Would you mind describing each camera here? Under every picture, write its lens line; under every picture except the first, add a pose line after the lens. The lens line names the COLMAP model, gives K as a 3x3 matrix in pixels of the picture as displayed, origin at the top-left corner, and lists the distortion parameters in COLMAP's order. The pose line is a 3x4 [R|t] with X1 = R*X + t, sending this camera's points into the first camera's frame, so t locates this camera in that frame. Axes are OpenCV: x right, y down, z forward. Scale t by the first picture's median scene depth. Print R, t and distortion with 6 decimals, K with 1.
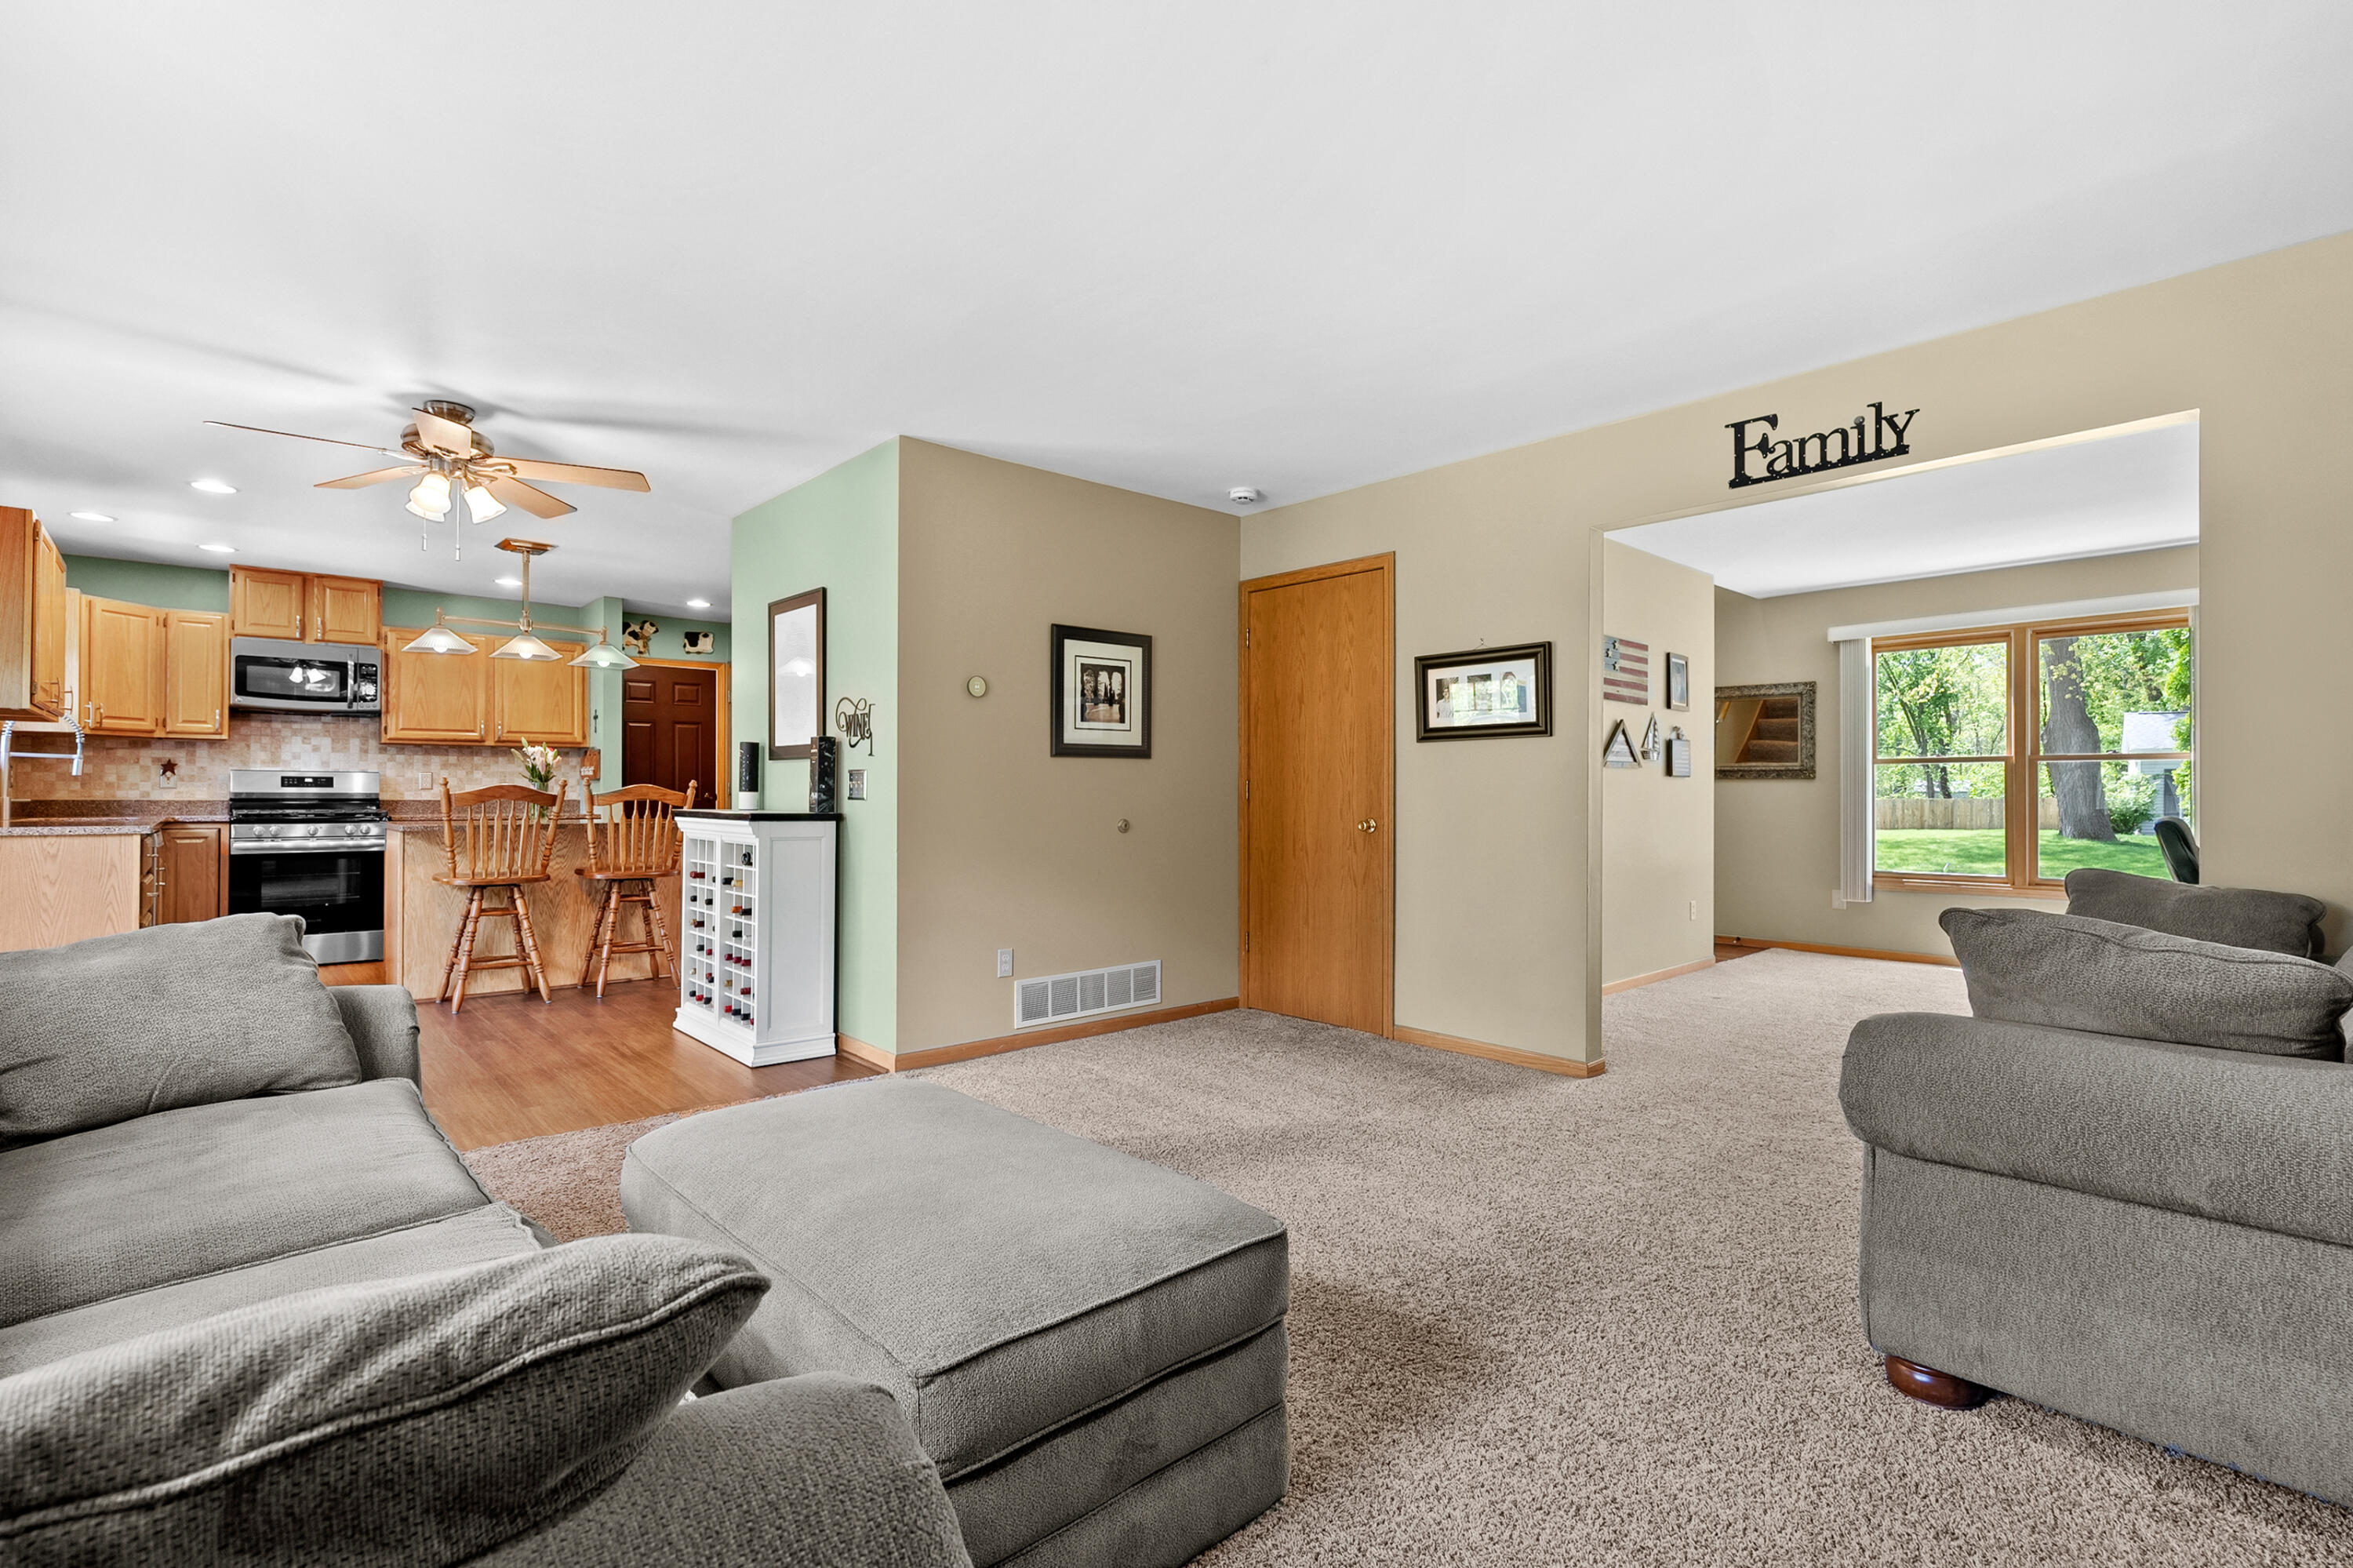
lens RADIAL K [[1081.1, 0, 1165.0], [0, 1081.1, 787.4], [0, 0, 1]] dist [-0.008185, 0.003850]
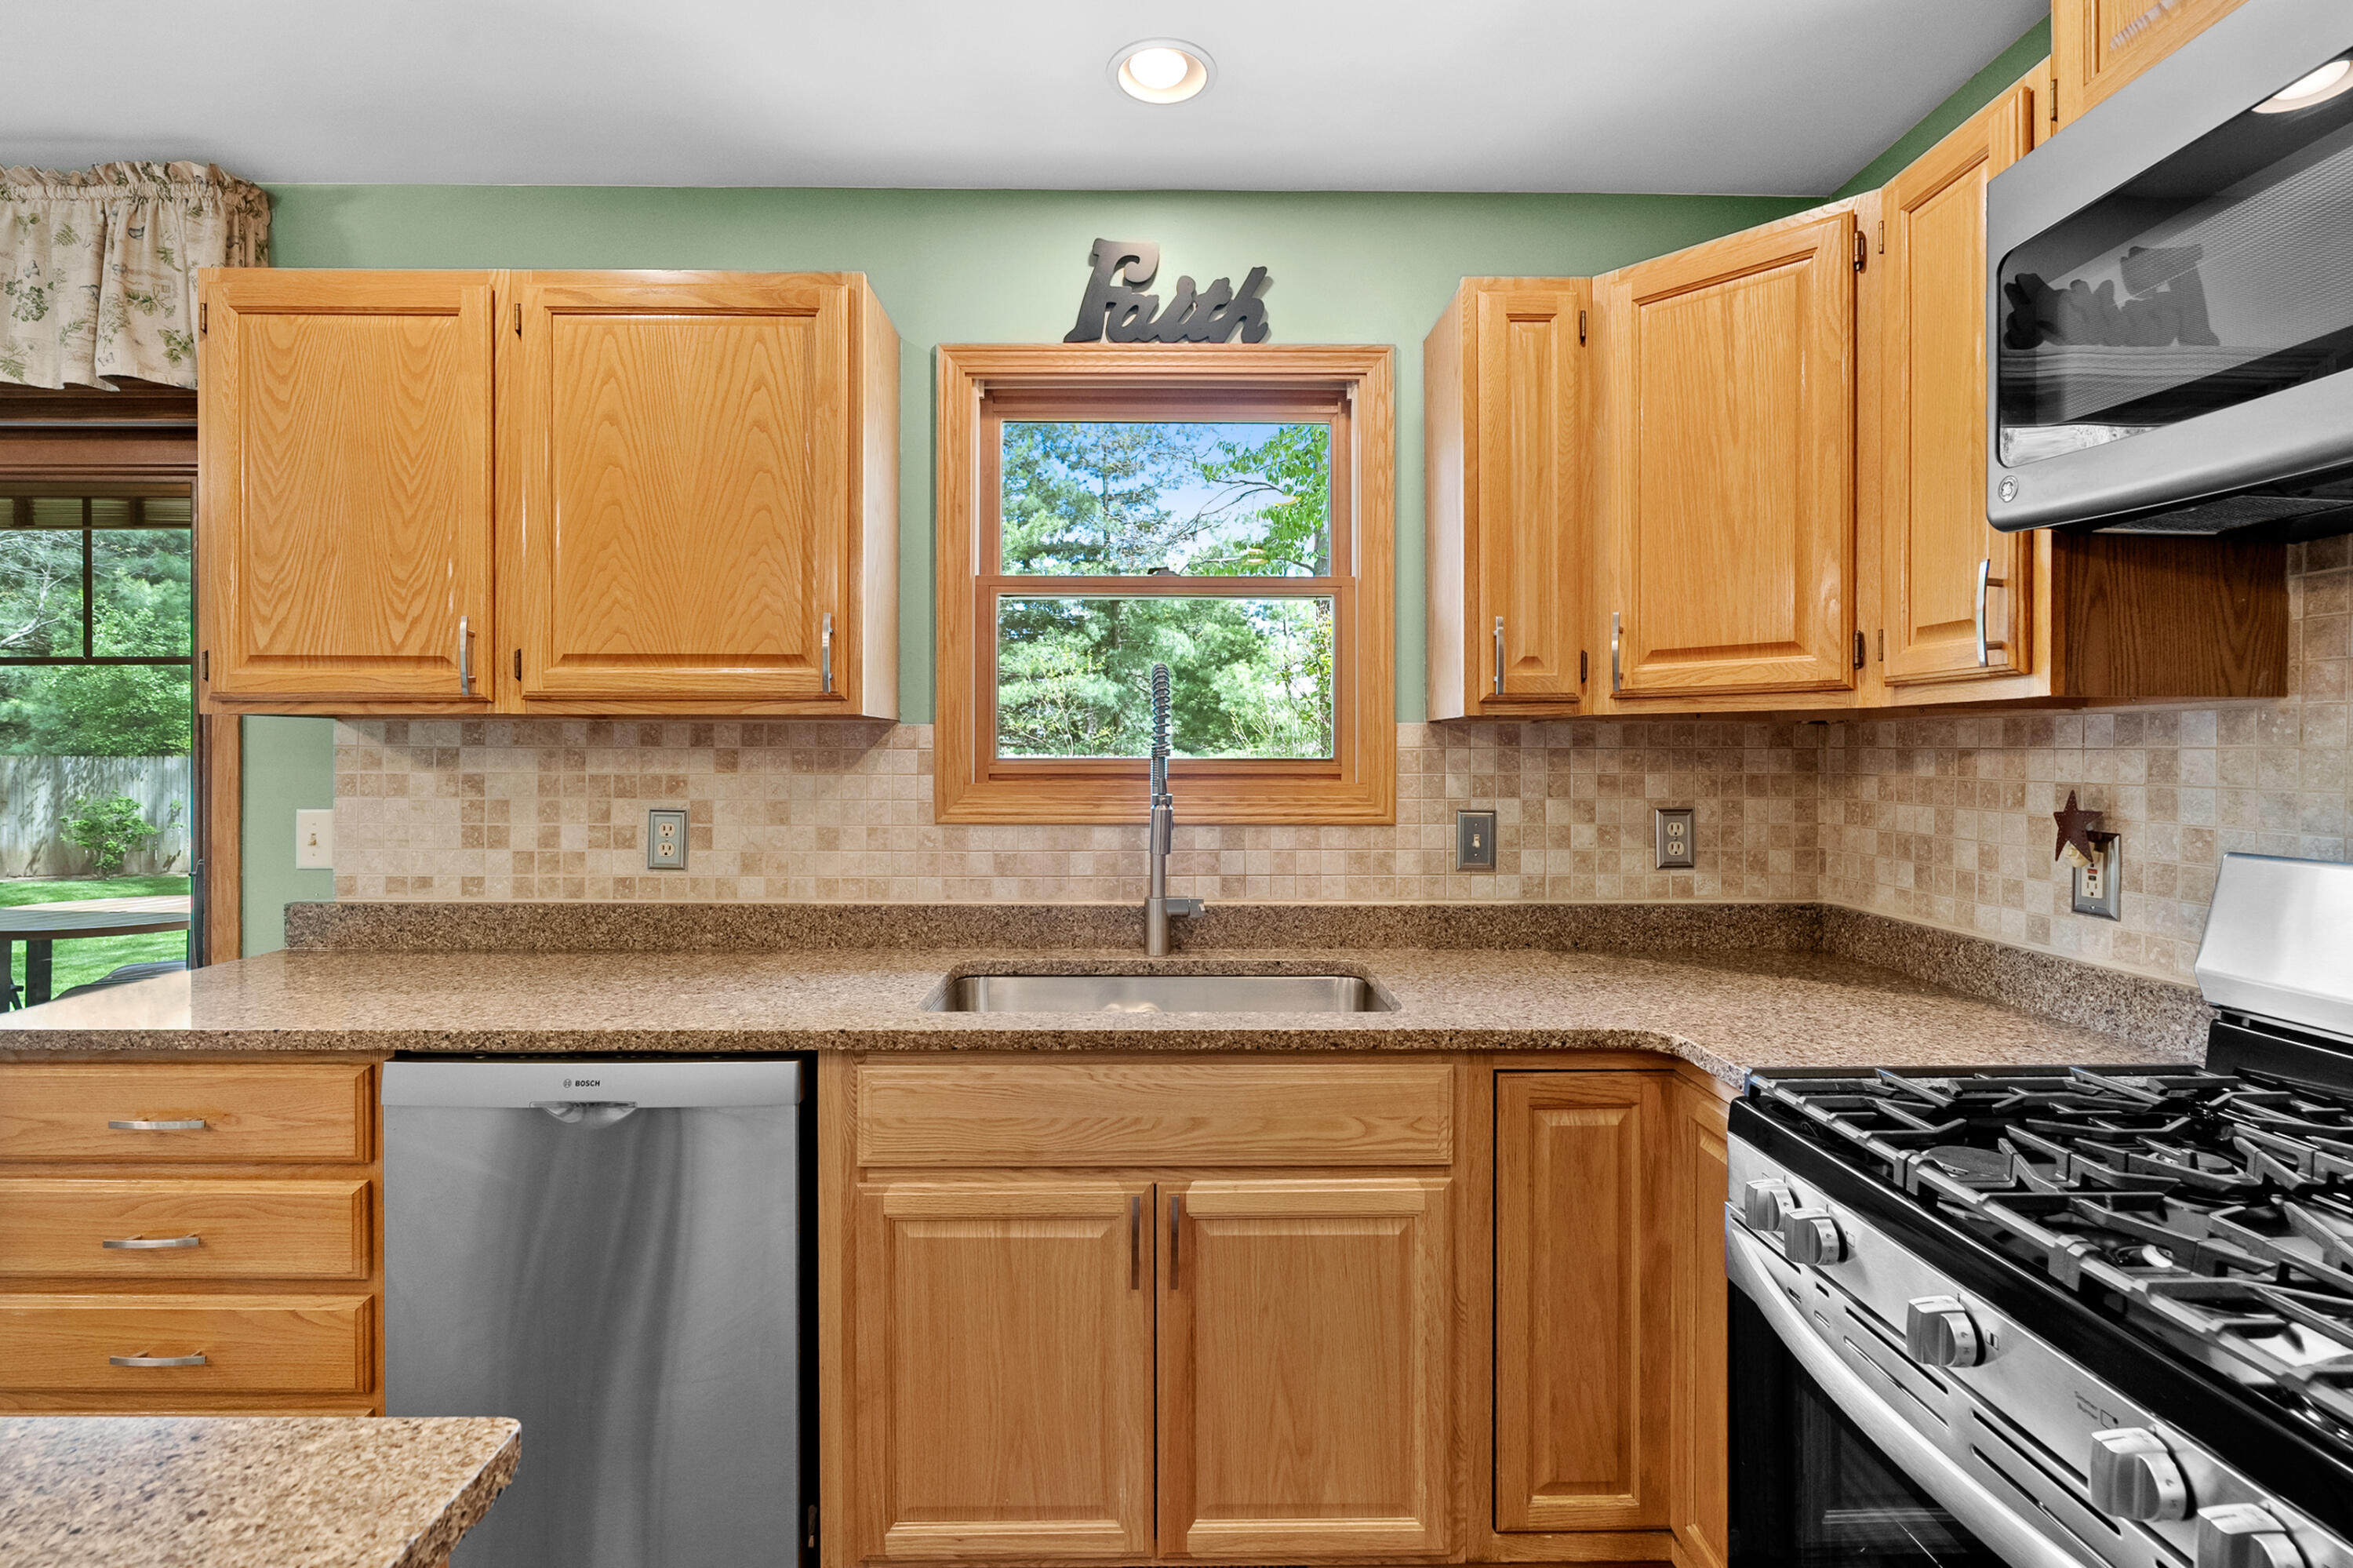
lens RADIAL K [[1081.1, 0, 1174.3], [0, 1081.1, 756.0], [0, 0, 1]] dist [-0.008185, 0.003850]
pose [[-0.653581, -0.003008, -0.756851, -0.645812], [0.000808, 0.999989, -0.004672, -0.034712], [0.756856, -0.003665, -0.653571, 1.052476]]
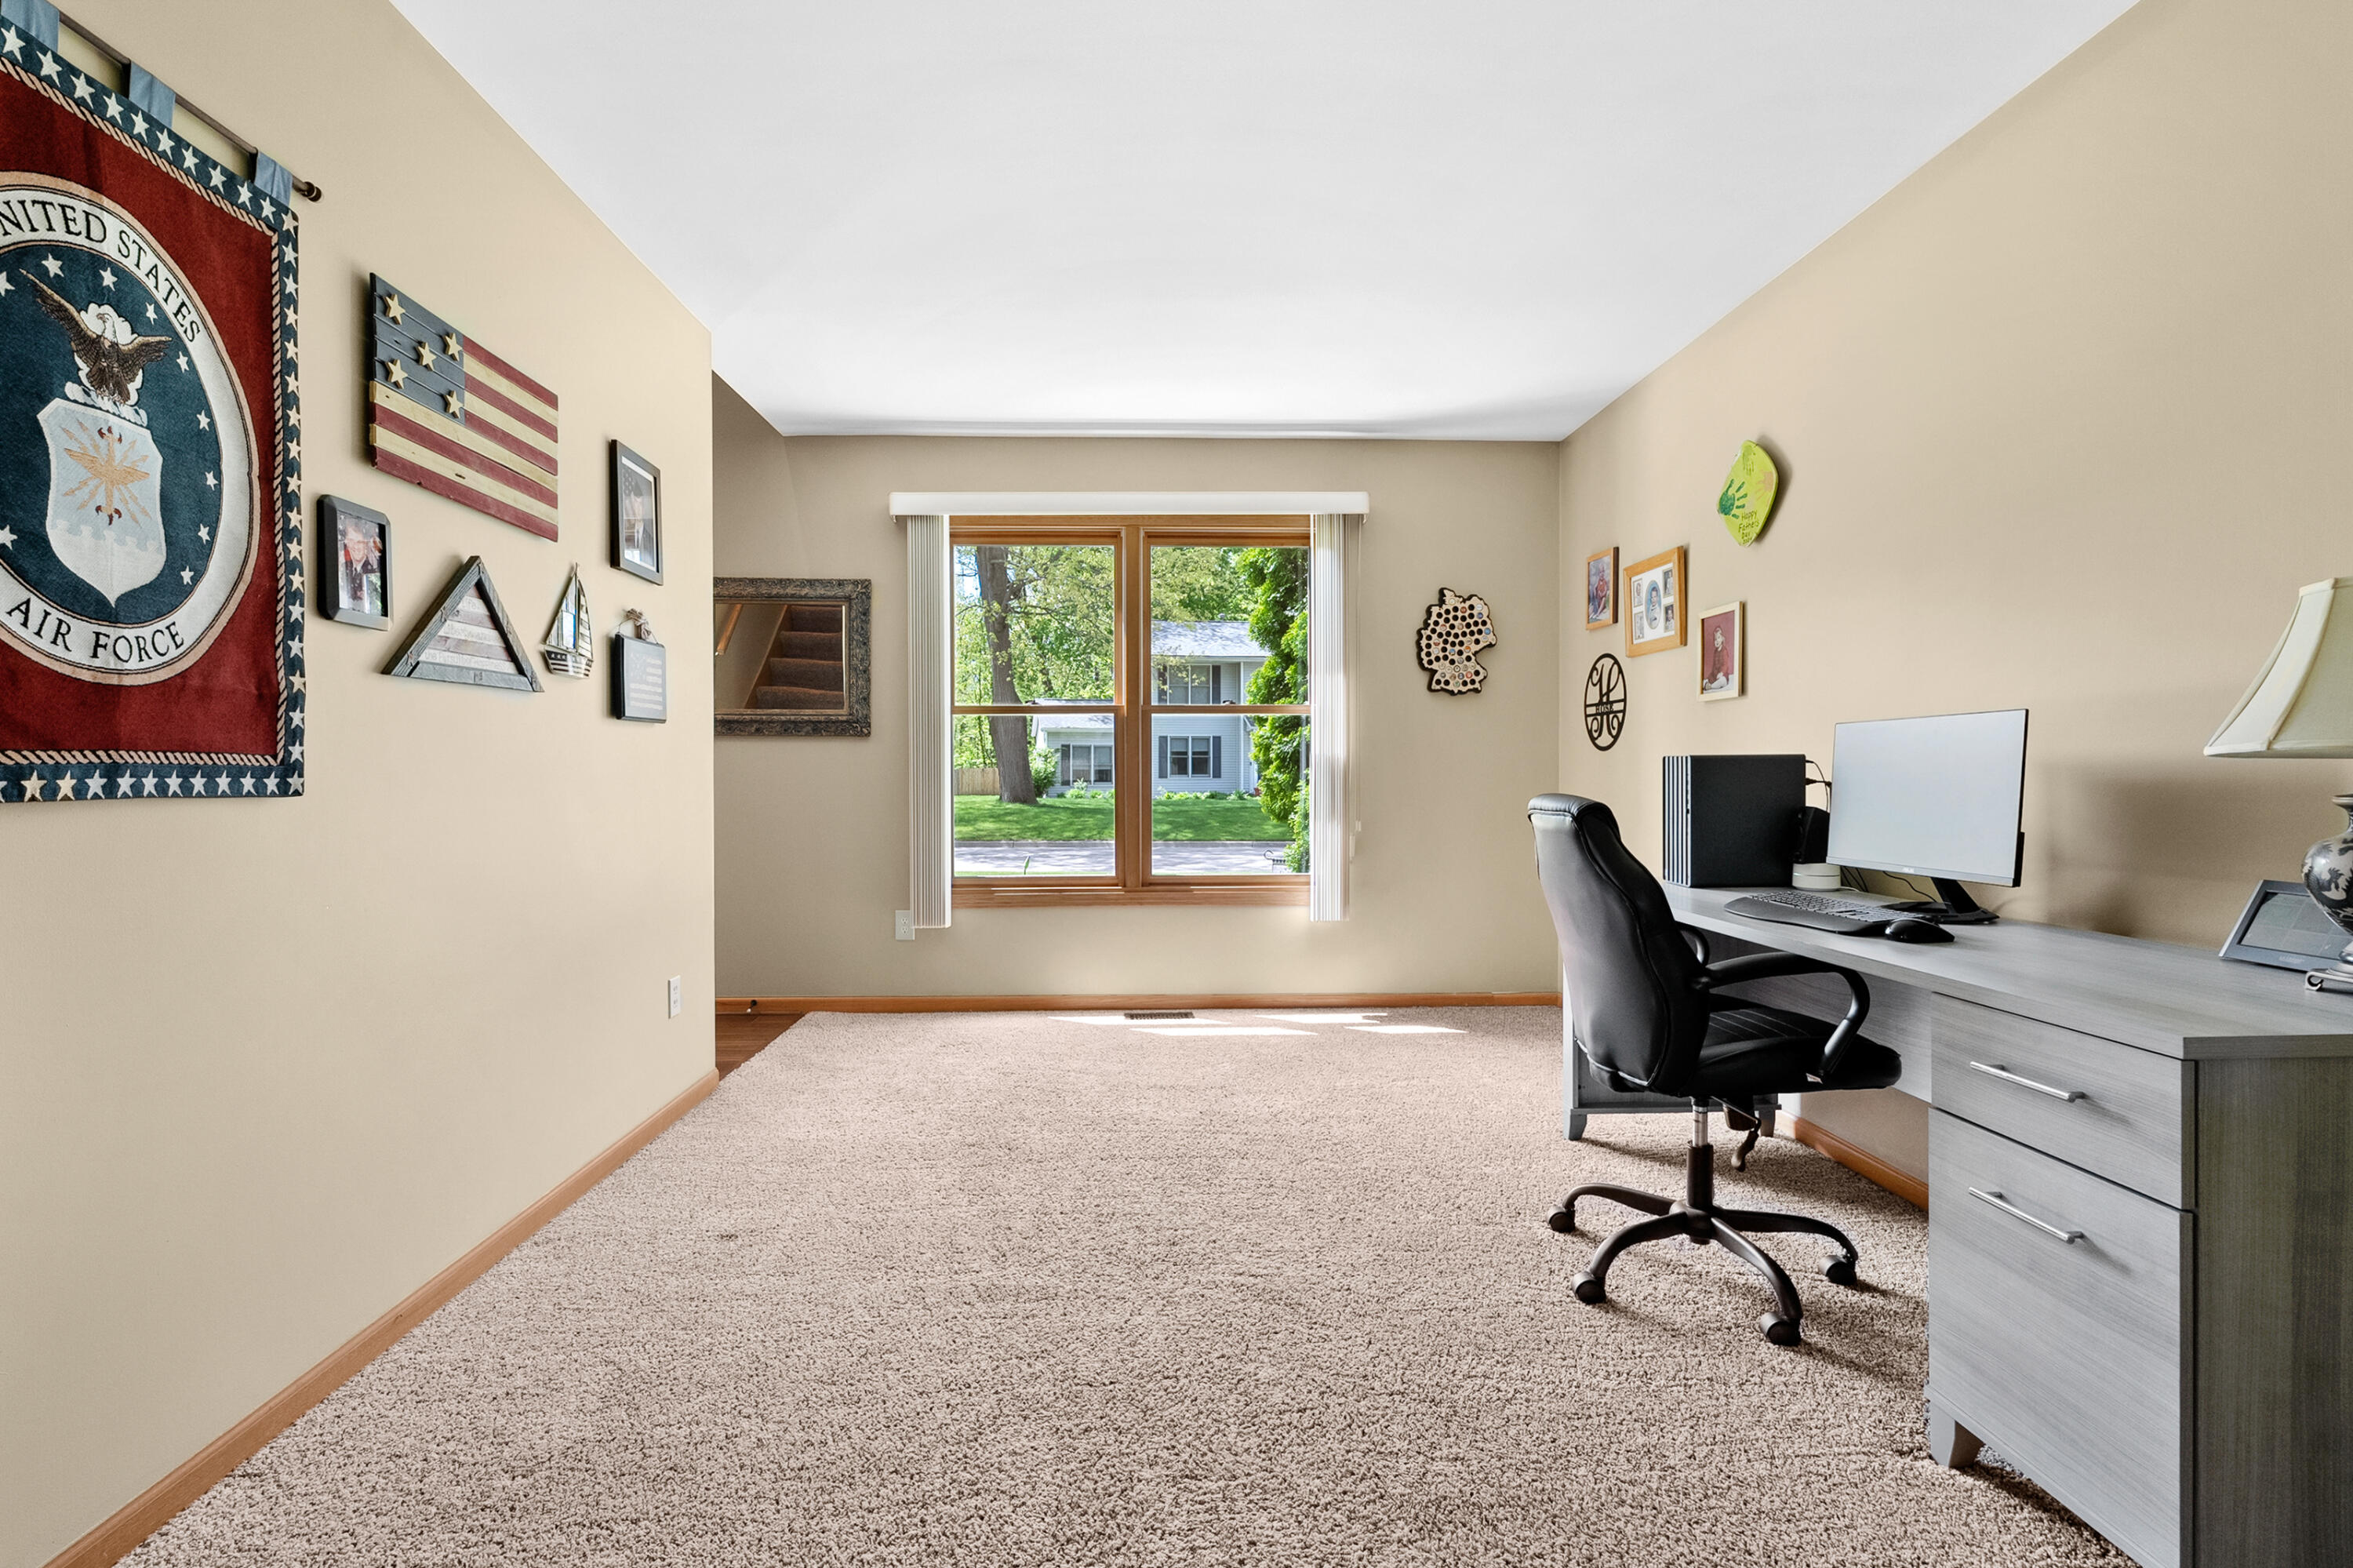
lens RADIAL K [[1081.1, 0, 1182.1], [0, 1081.1, 785.5], [0, 0, 1]] dist [-0.008185, 0.003850]
pose [[0.634577, -0.016504, 0.772683, 0.268261], [-0.002323, 0.999727, 0.023261, 0.006545], [-0.772856, -0.016556, 0.634365, 0.532212]]
